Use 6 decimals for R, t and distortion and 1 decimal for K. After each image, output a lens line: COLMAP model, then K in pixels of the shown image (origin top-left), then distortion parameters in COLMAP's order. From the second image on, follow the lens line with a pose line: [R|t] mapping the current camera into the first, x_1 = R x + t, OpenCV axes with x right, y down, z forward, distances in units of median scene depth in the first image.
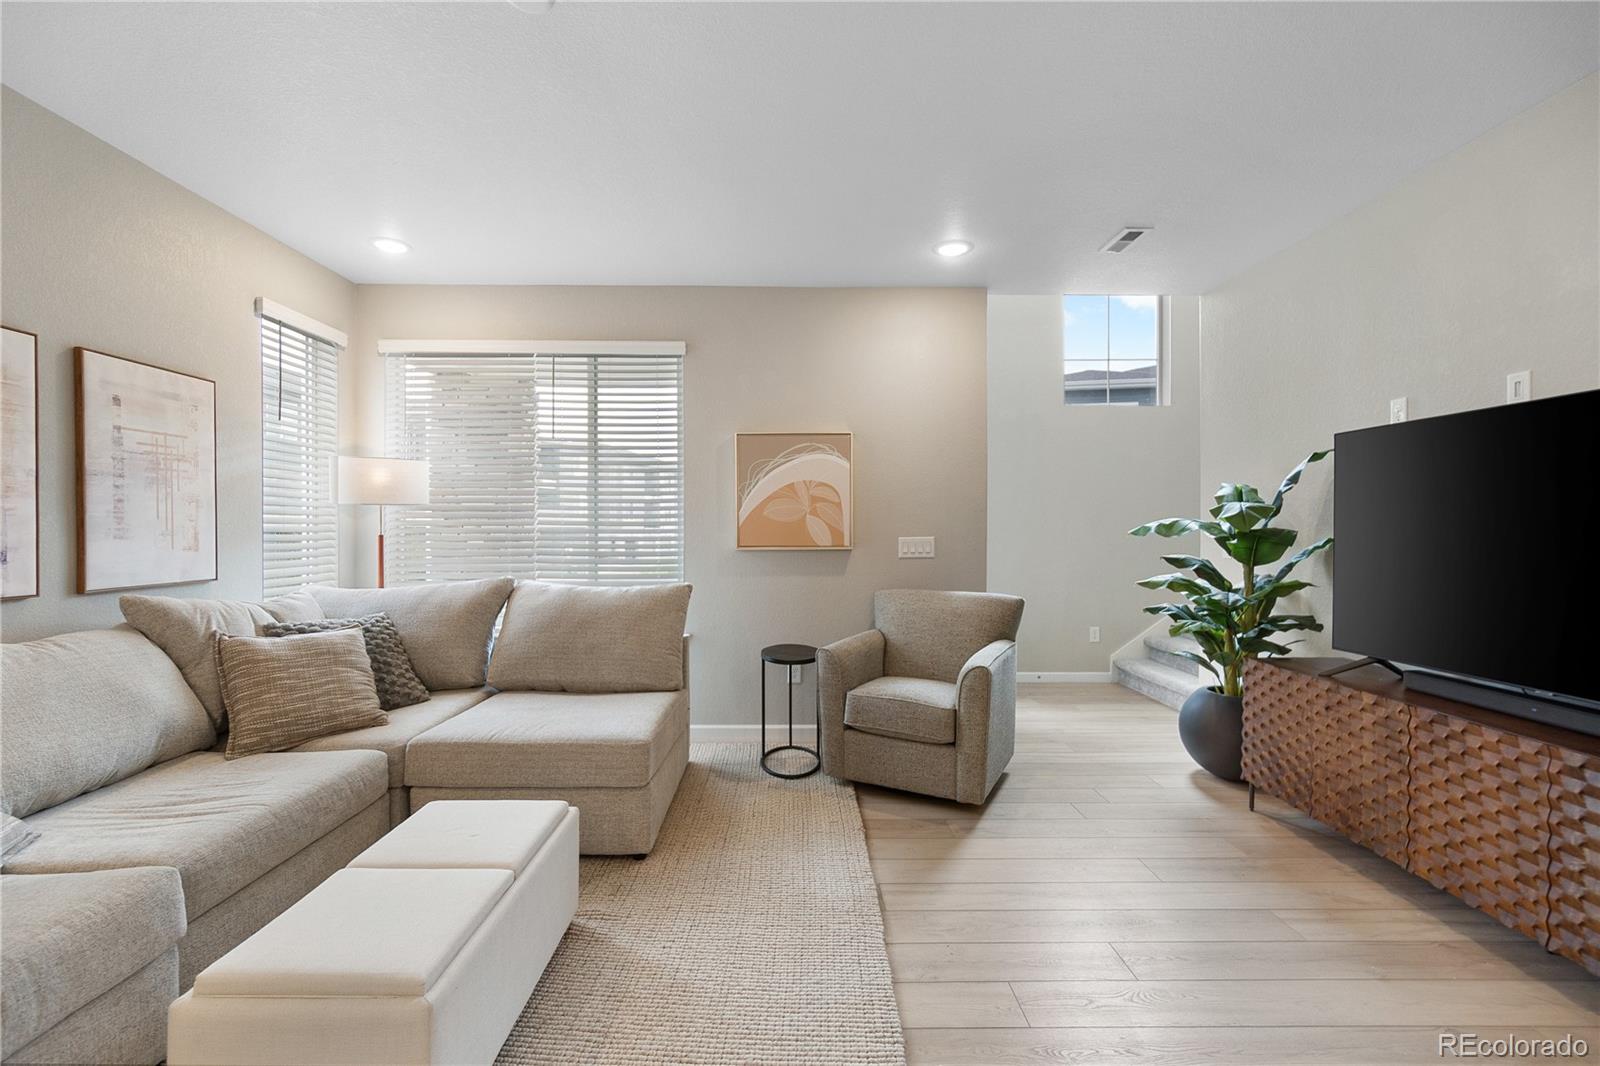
lens RADIAL K [[702.7, 0, 785.9], [0, 702.7, 529.0], [0, 0, 1]] dist [-0.004779, 0.001886]
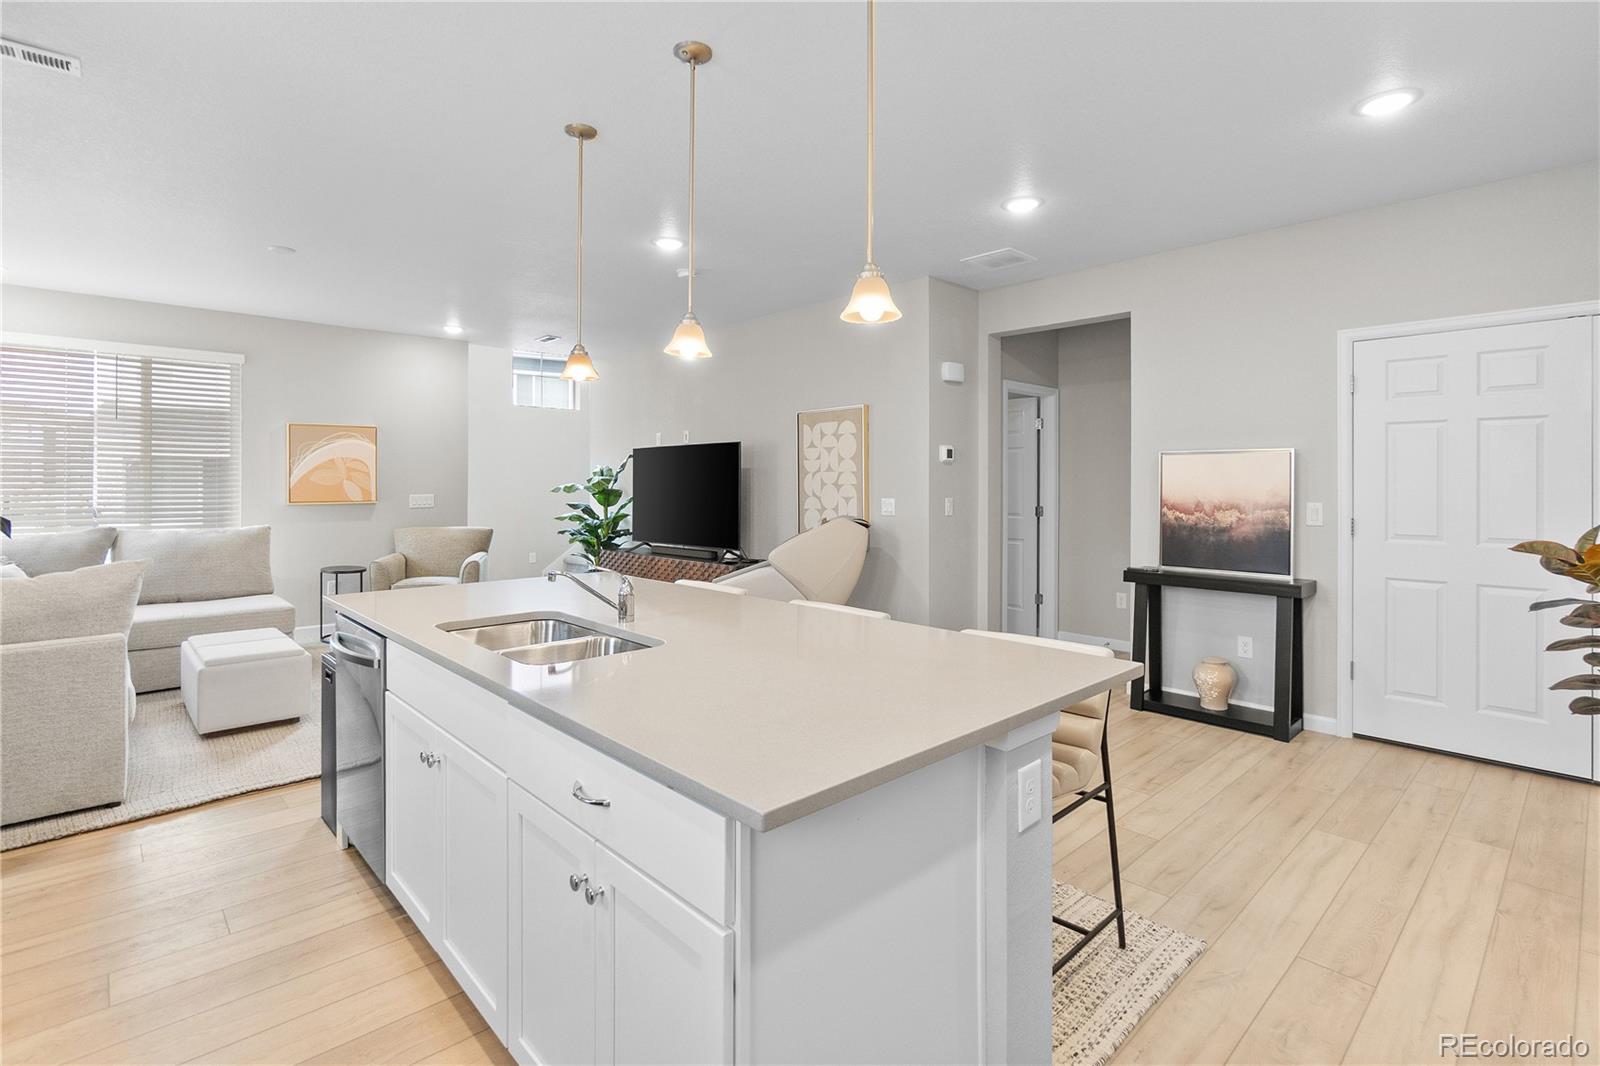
lens RADIAL K [[764.9, 0, 811.7], [0, 764.9, 481.2], [0, 0, 1]] dist [-0.007952, -0.001334]
pose [[0.722519, 0.002133, 0.691348, -0.450278], [-0.000024, 0.999995, -0.003059, -0.015821], [-0.691351, 0.002194, 0.722516, -1.033308]]
